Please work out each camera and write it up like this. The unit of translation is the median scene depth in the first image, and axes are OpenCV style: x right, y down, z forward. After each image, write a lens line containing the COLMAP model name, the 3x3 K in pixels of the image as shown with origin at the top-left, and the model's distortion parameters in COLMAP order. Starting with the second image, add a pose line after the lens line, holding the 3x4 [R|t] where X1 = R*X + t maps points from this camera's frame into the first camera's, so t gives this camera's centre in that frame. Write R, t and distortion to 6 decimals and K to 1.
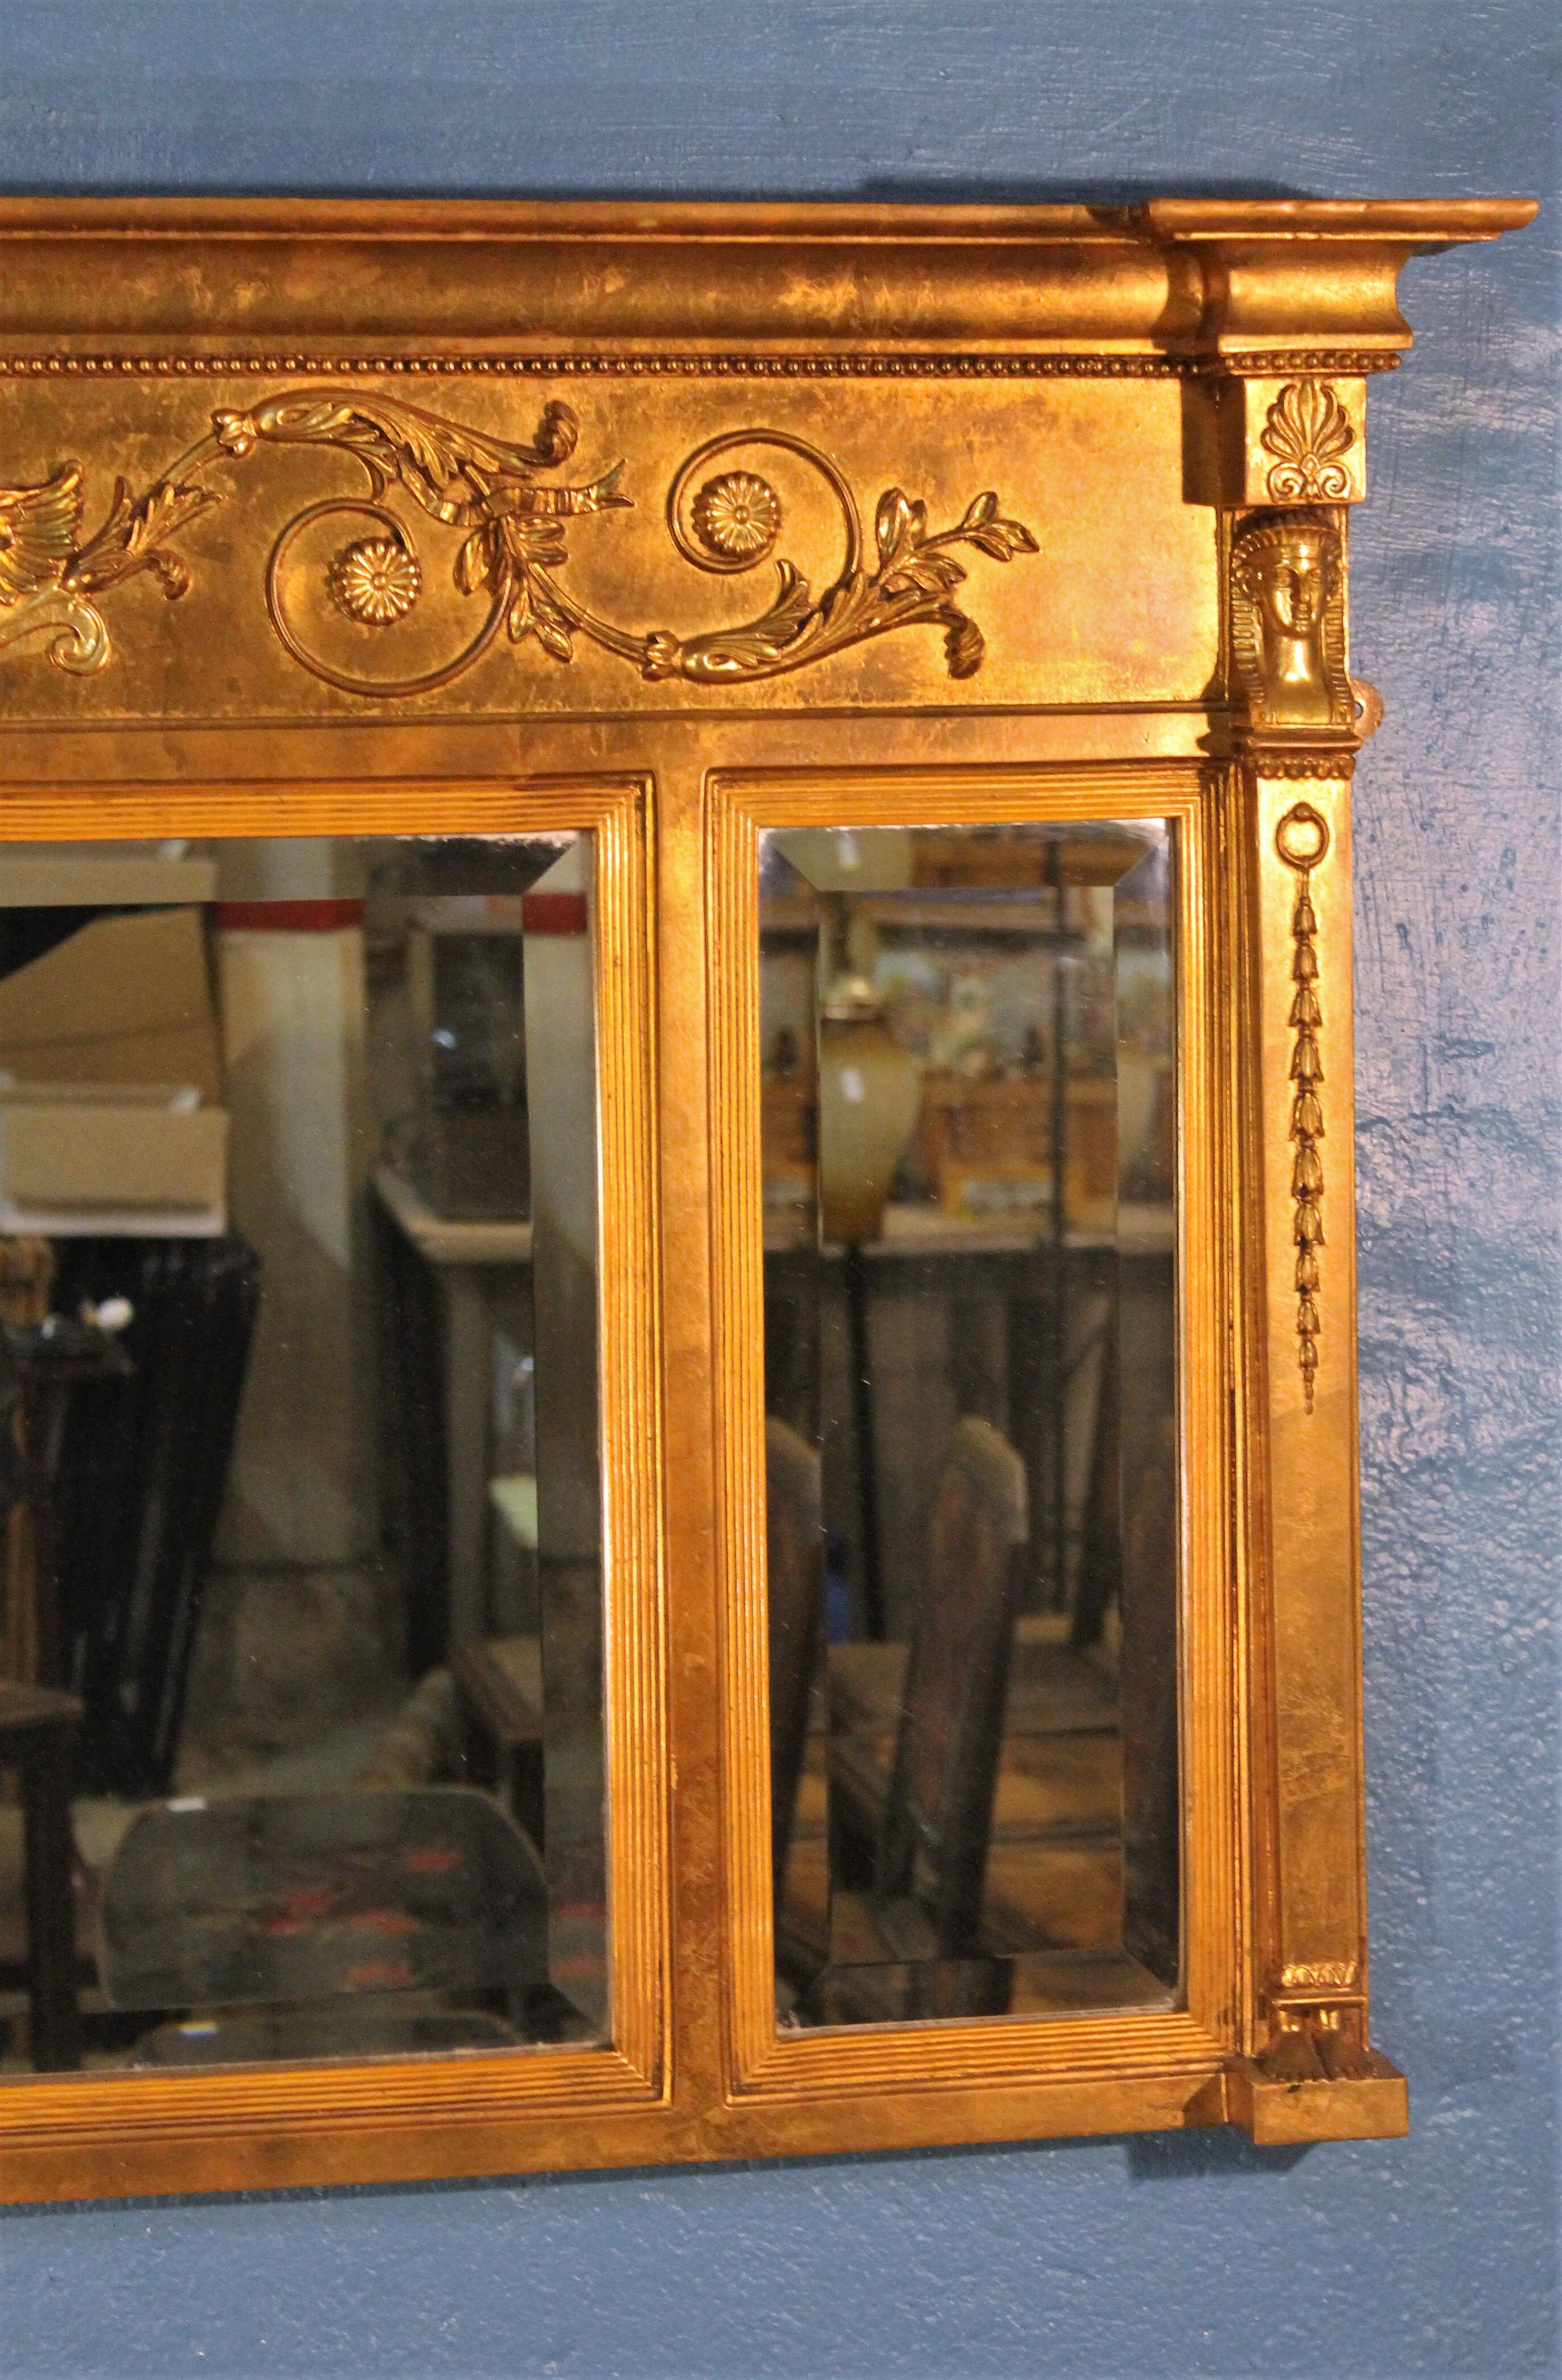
lens RADIAL K [[5539.9, 0, 785.0], [0, 5539.9, 1270.3], [0, 0, 1]] dist [-0.002847, 0.718497]
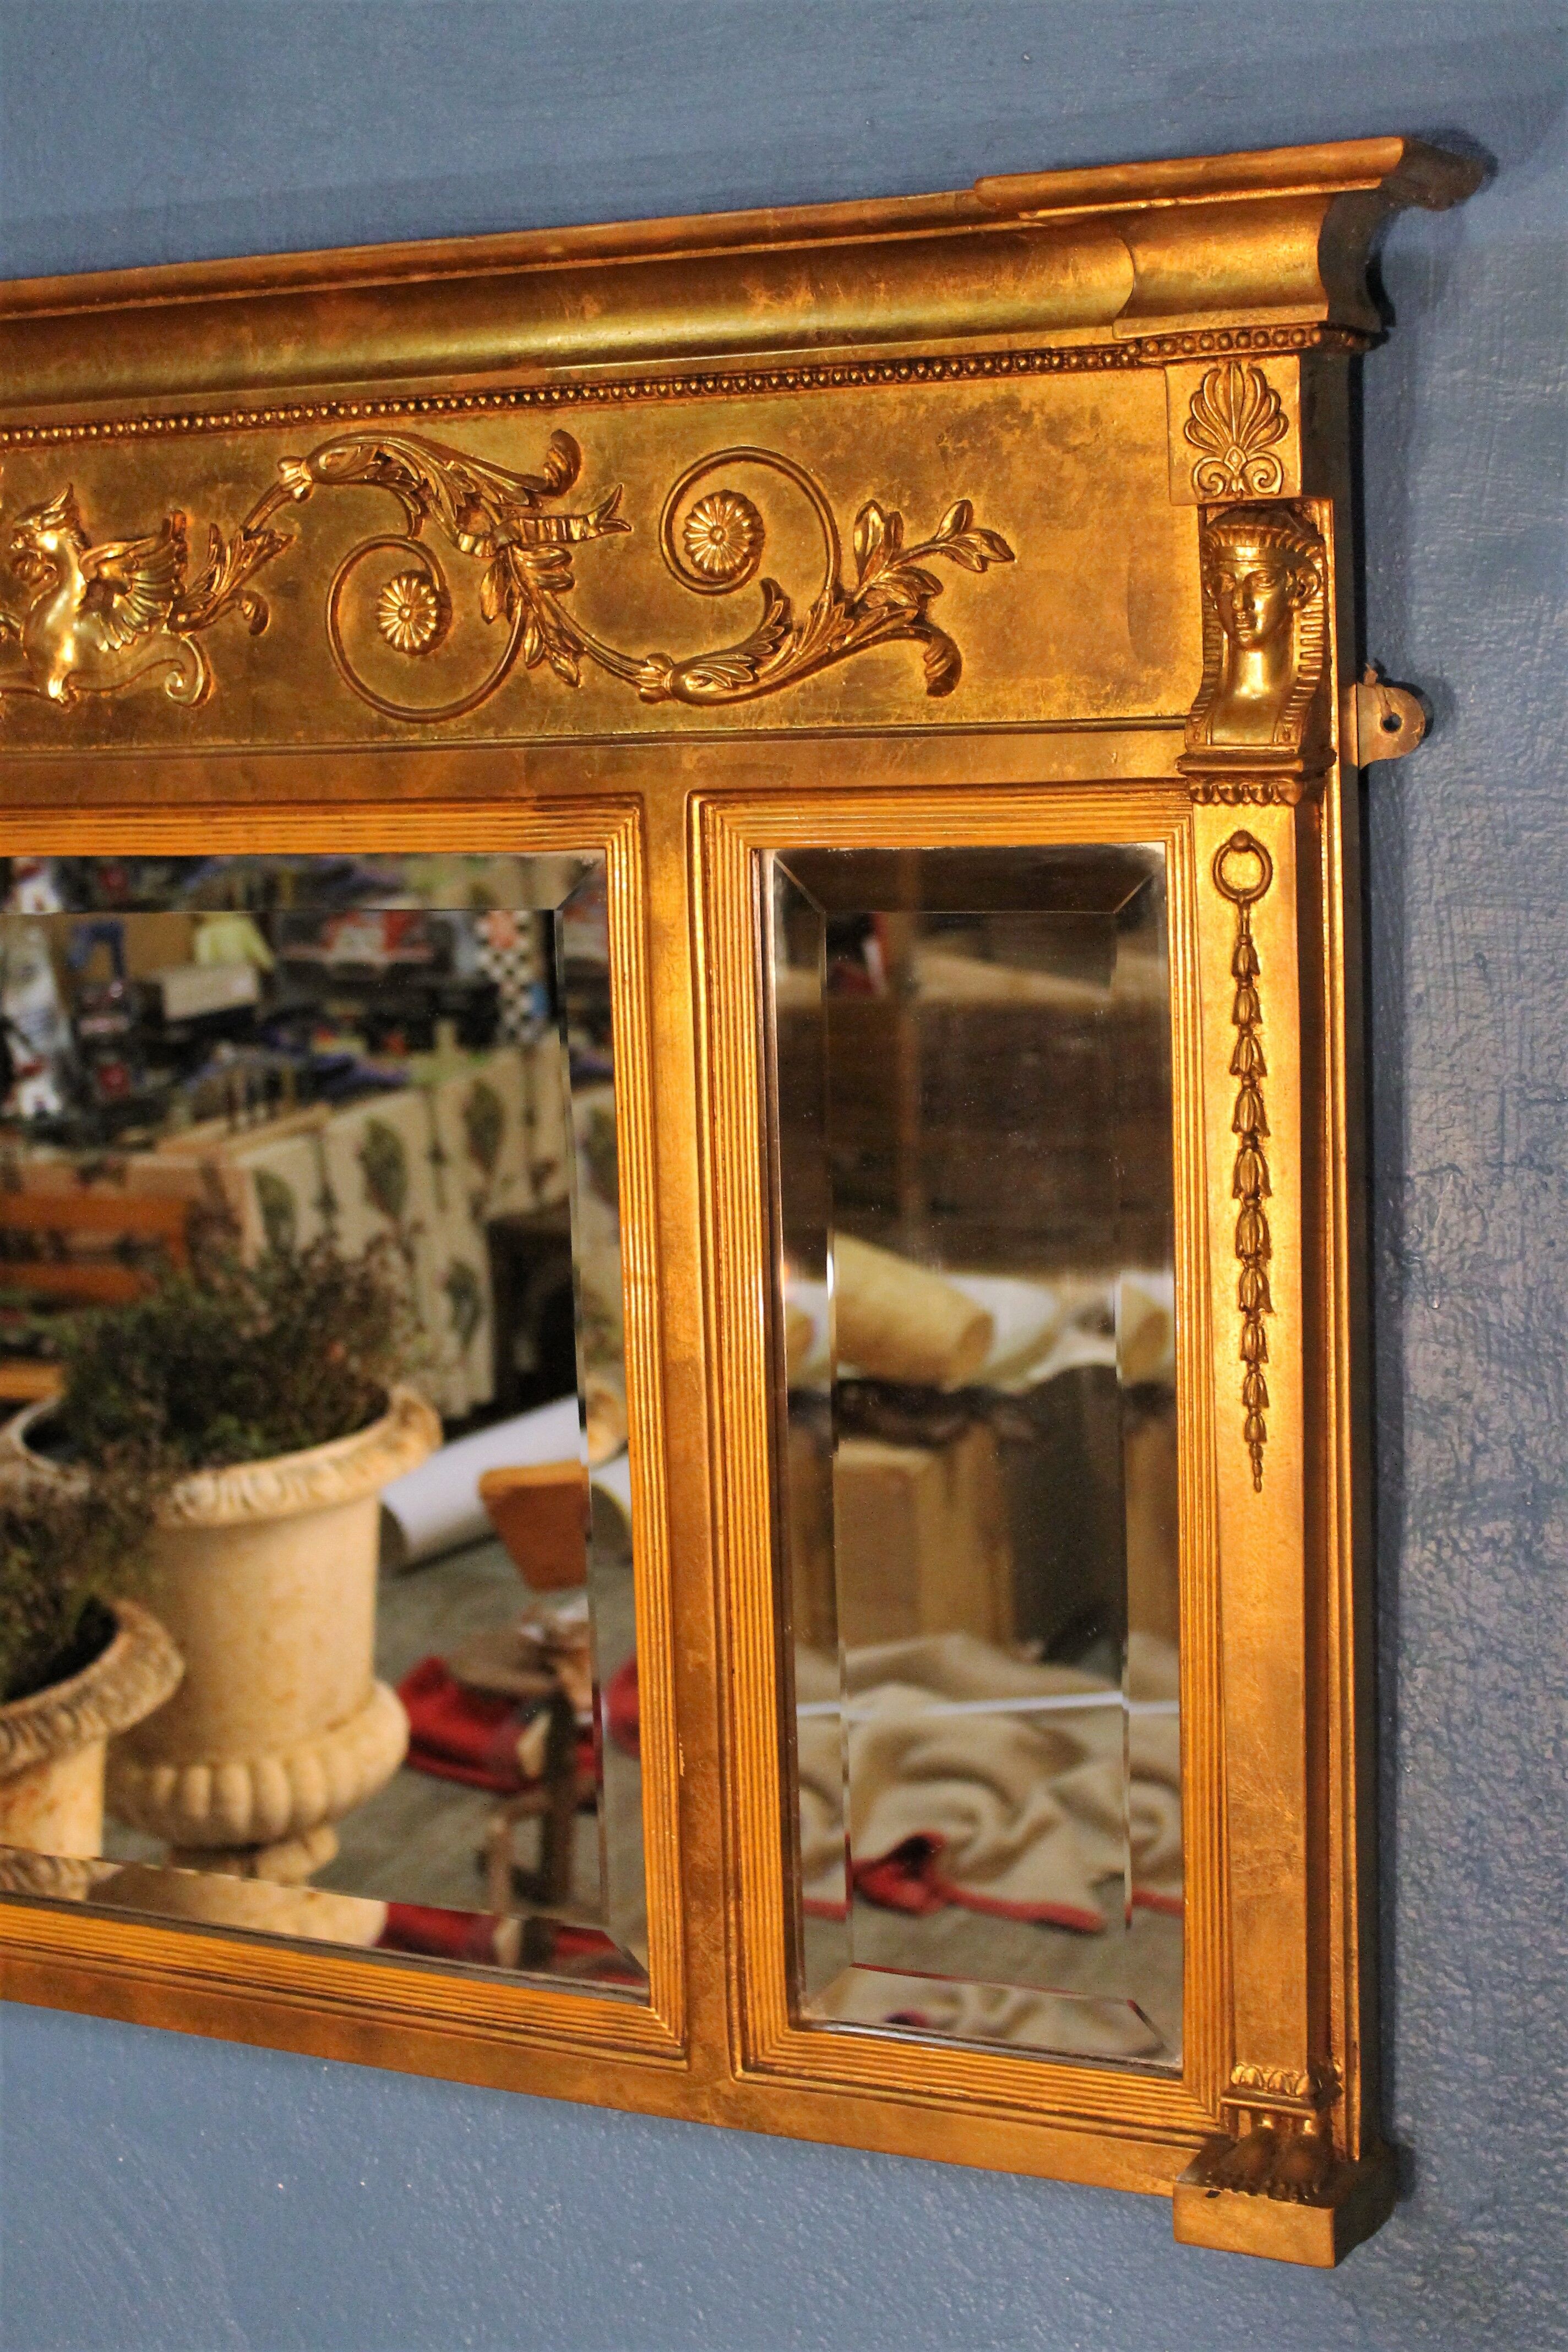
lens RADIAL K [[3524.8, 0, 784.0], [0, 3524.8, 1176.0], [0, 0, 1]] dist [-0.051752, 0.134725]
pose [[0.808381, 0.071897, -0.584253, 0.376810], [-0.031317, 0.996360, 0.079280, -0.071907], [0.587826, -0.045791, 0.807690, 0.489420]]
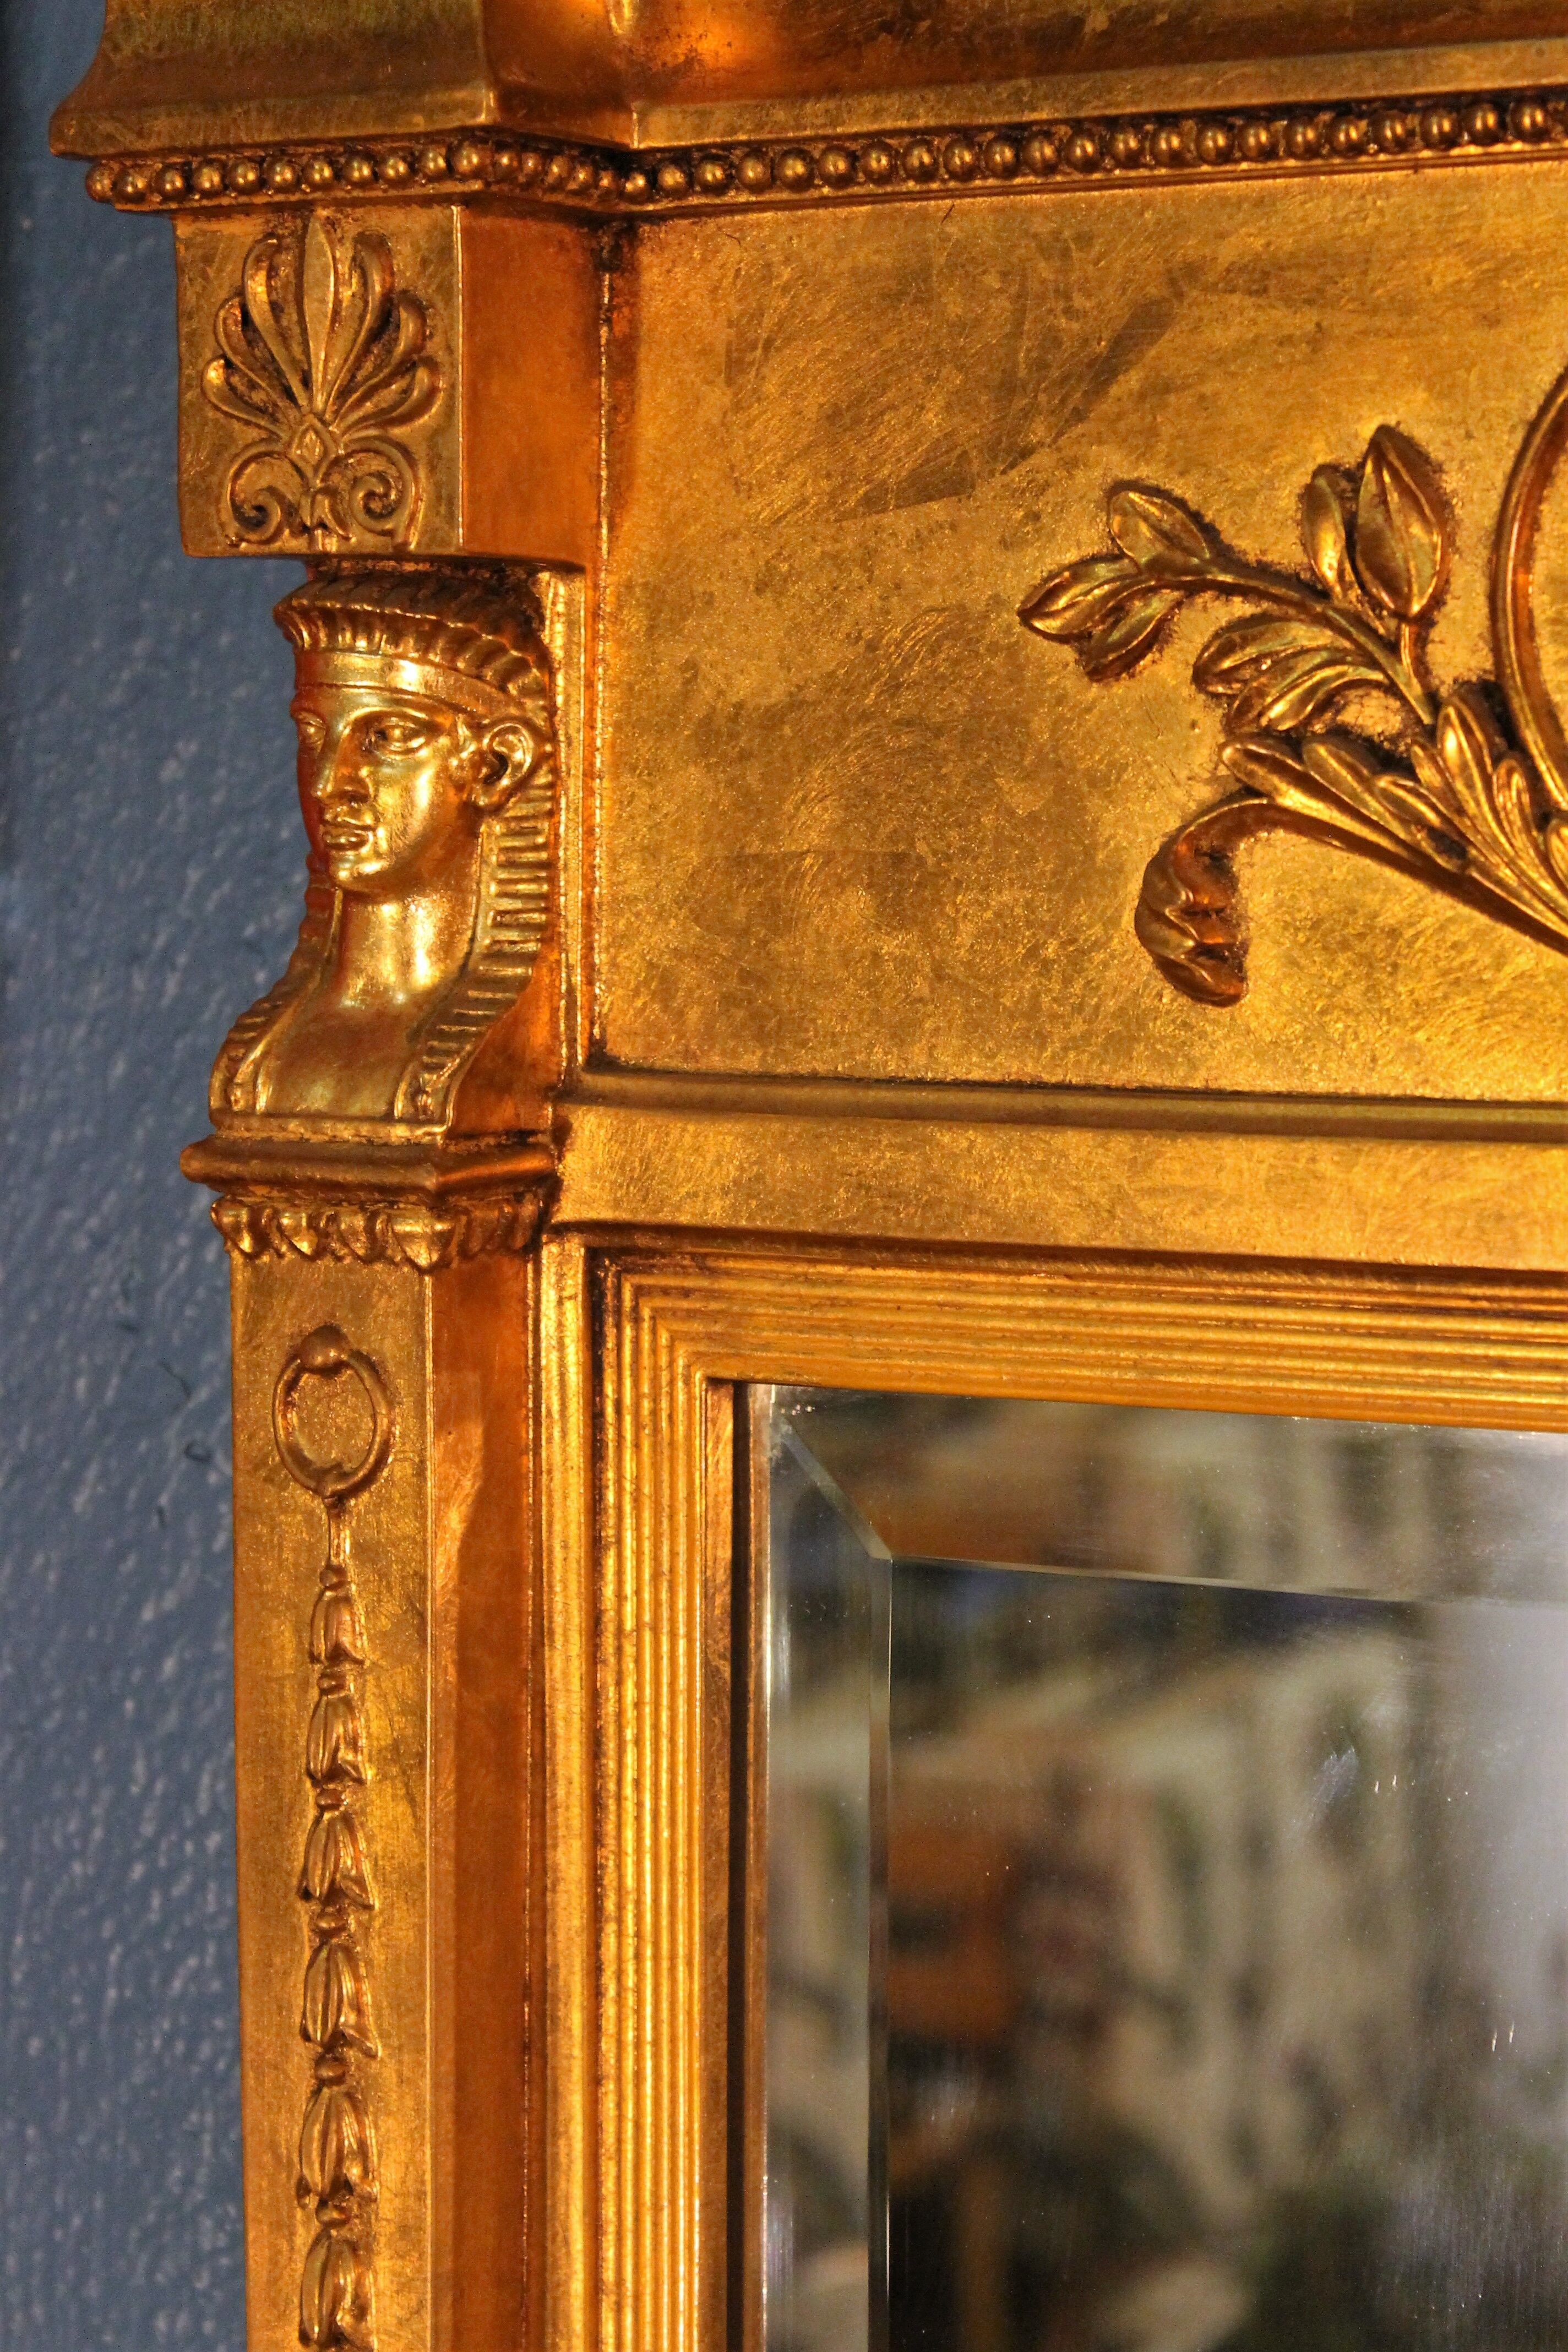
lens RADIAL K [[5602.3, 0, 746.1], [0, 5602.3, 1206.0], [0, 0, 1]] dist [0.055563, 0.236991]
pose [[0.750312, 0.056461, -0.658669, -0.223190], [-0.071607, 0.997425, 0.003929, -0.080759], [0.657195, 0.044217, 0.752423, 0.629131]]
